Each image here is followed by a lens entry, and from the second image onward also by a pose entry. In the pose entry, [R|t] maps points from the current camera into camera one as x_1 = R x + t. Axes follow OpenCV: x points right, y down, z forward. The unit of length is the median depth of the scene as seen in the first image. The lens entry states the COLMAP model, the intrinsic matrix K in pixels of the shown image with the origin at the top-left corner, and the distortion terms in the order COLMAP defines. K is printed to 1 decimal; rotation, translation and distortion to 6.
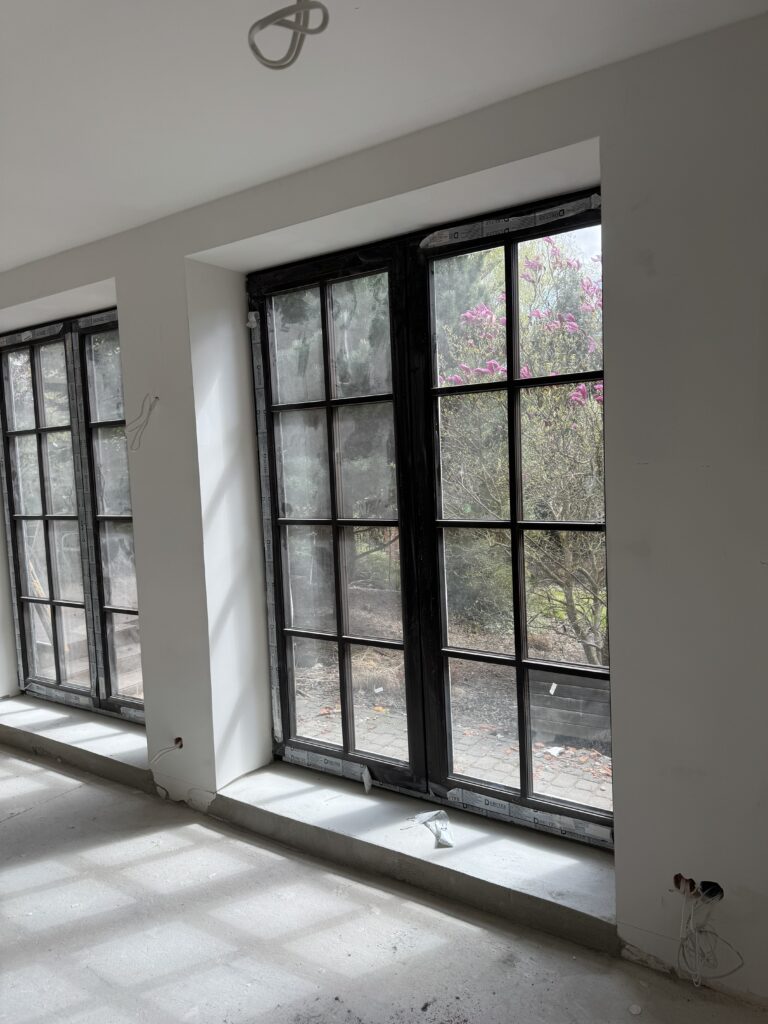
lens RADIAL K [[716.4, 0, 384.0], [0, 716.4, 512.0], [0, 0, 1]] dist [0.078191, -0.142404]
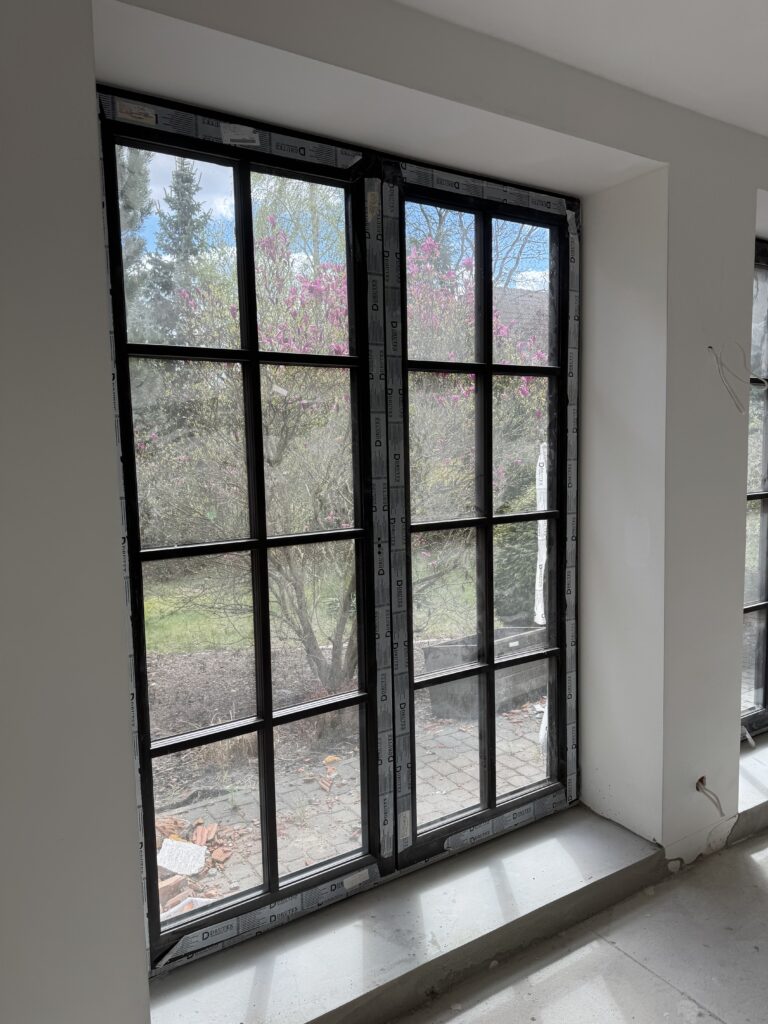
lens RADIAL K [[716.4, 0, 384.0], [0, 716.4, 512.0], [0, 0, 1]] dist [0.078191, -0.142404]
pose [[0.407610, -0.058301, 0.911293, -1.147295], [0.067995, 0.997127, 0.033379, -0.031443], [-0.910621, 0.048357, 0.410403, 0.986715]]
